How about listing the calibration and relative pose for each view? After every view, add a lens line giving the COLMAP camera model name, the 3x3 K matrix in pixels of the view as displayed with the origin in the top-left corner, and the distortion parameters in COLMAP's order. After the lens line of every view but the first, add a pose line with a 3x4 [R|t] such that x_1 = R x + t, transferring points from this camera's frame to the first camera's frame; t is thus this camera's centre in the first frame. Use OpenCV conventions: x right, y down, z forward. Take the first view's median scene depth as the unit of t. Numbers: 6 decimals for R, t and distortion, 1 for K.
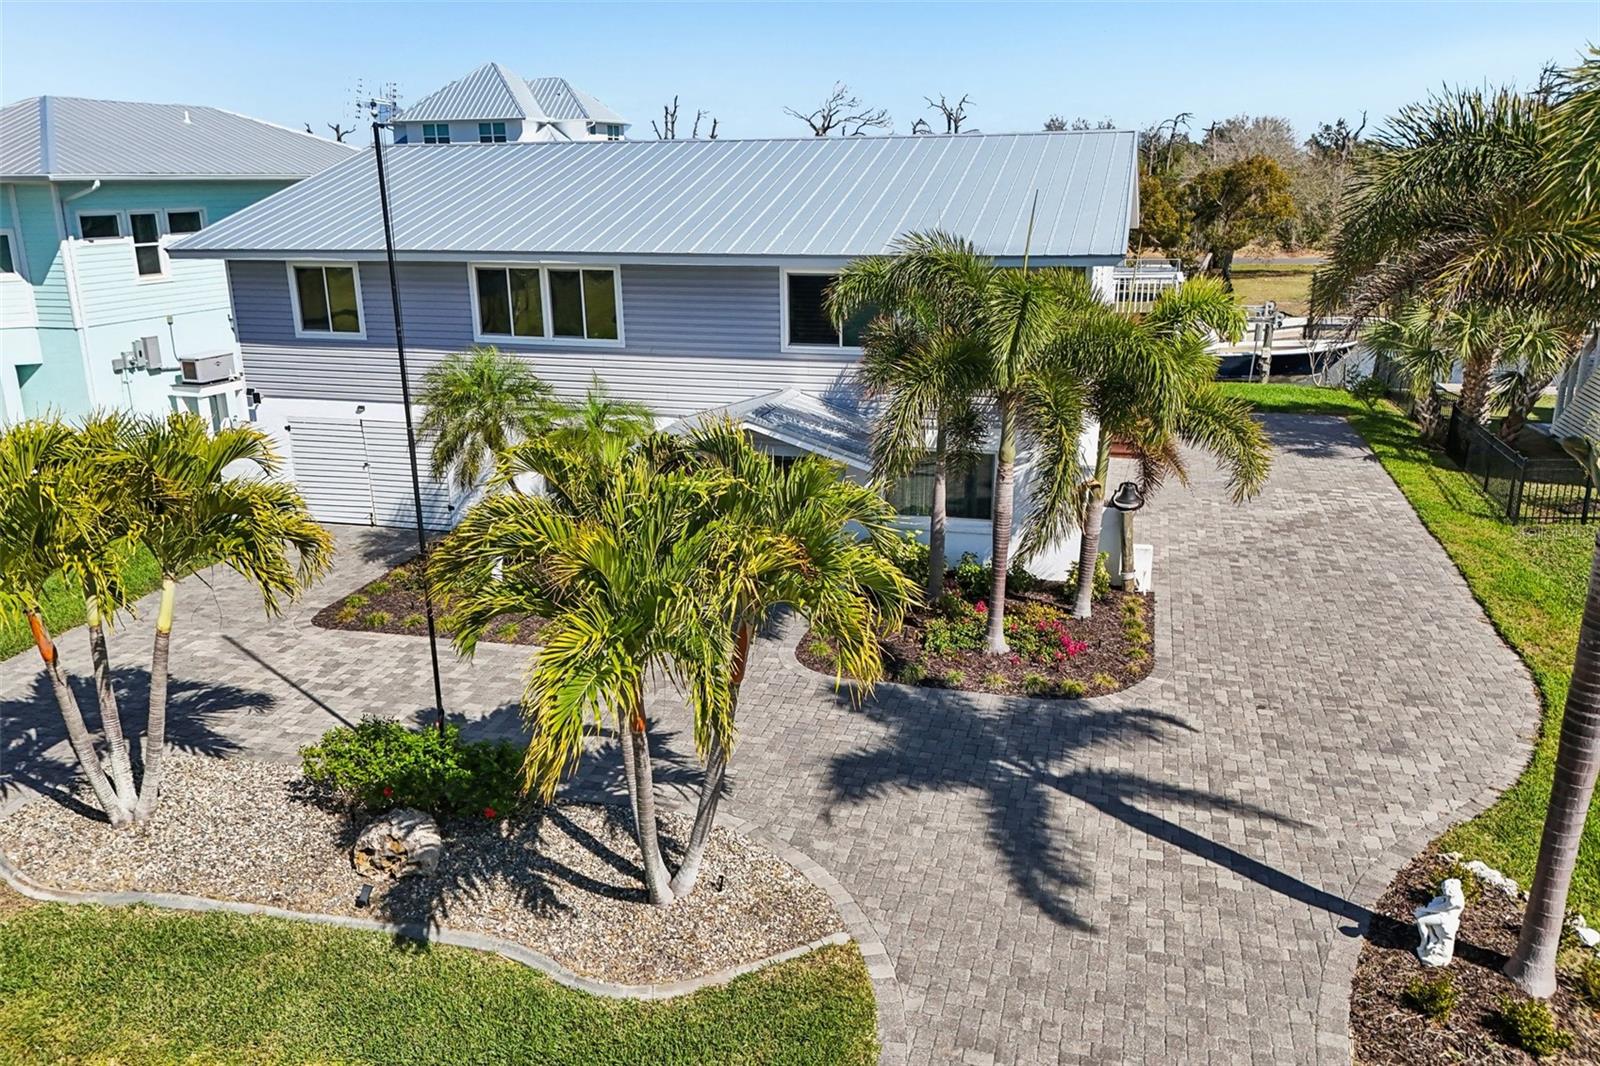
lens RADIAL K [[1198.2, 0, 809.8], [0, 1198.2, 526.0], [0, 0, 1]] dist [0.073266, -0.081723]
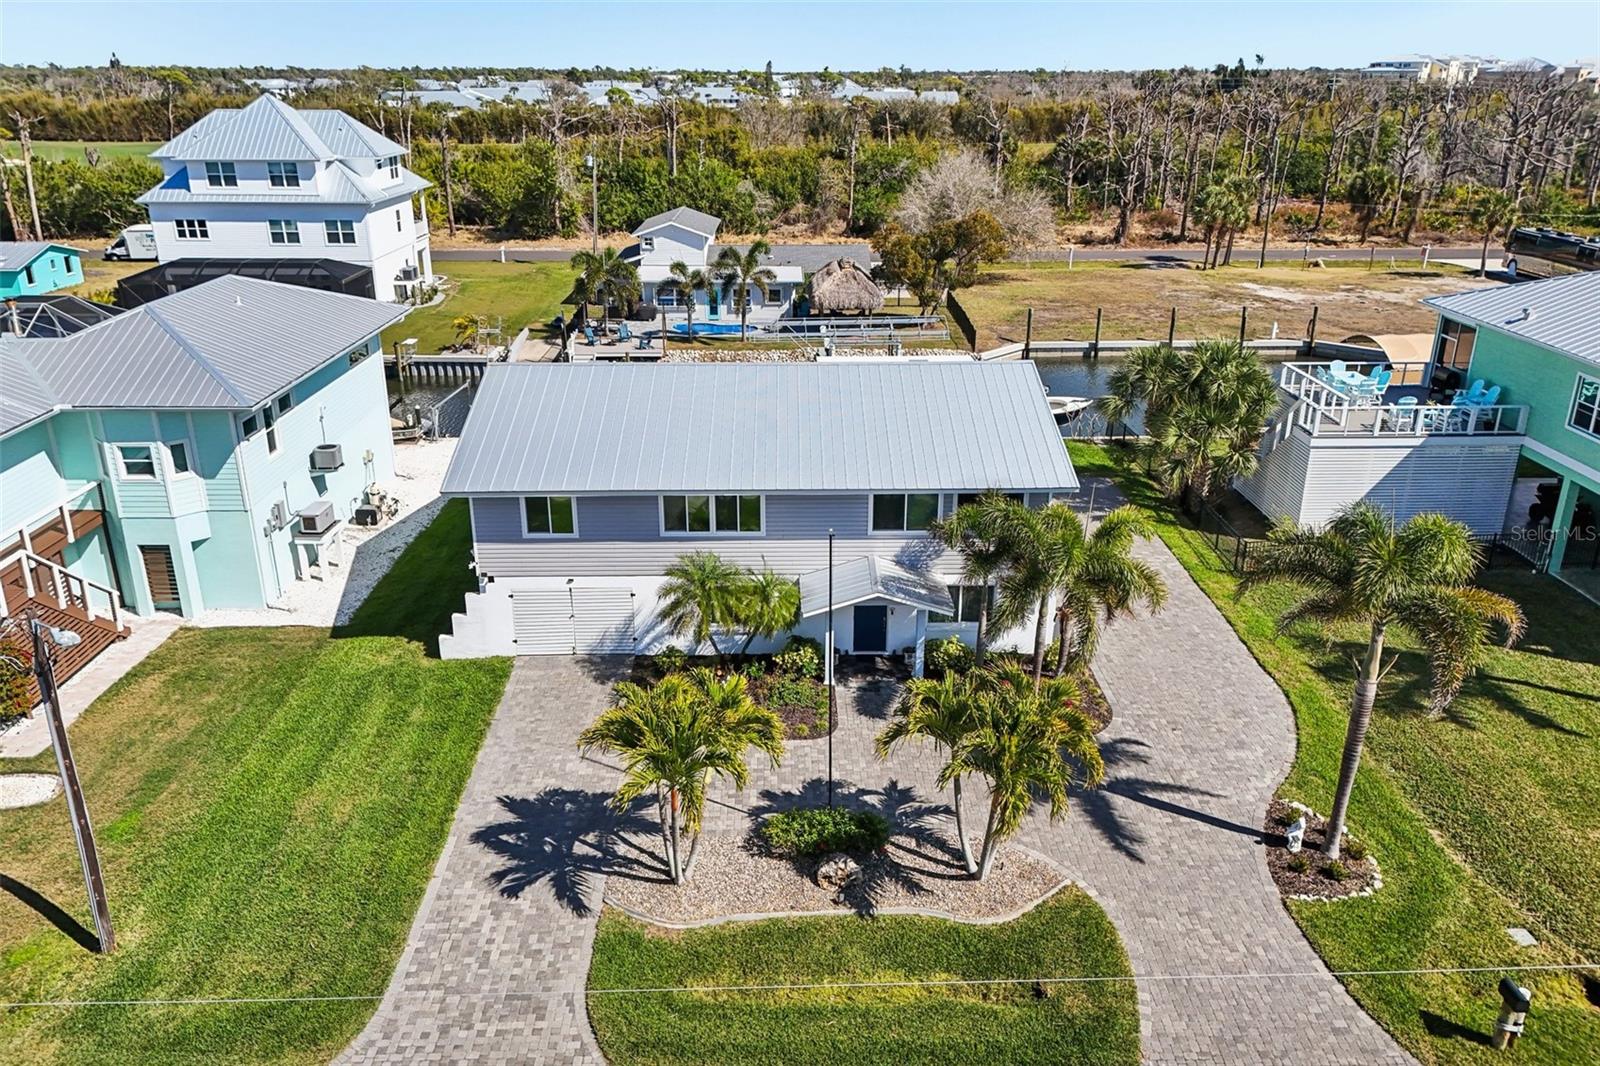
lens RADIAL K [[1203.5, 0, 807.5], [0, 1203.5, 532.9], [0, 0, 1]] dist [0.062381, -0.068329]
pose [[0.956920, -0.089899, 0.276084, -0.562666], [0.067819, 0.993762, 0.088526, -0.302242], [-0.282321, -0.065989, 0.957048, -0.553377]]
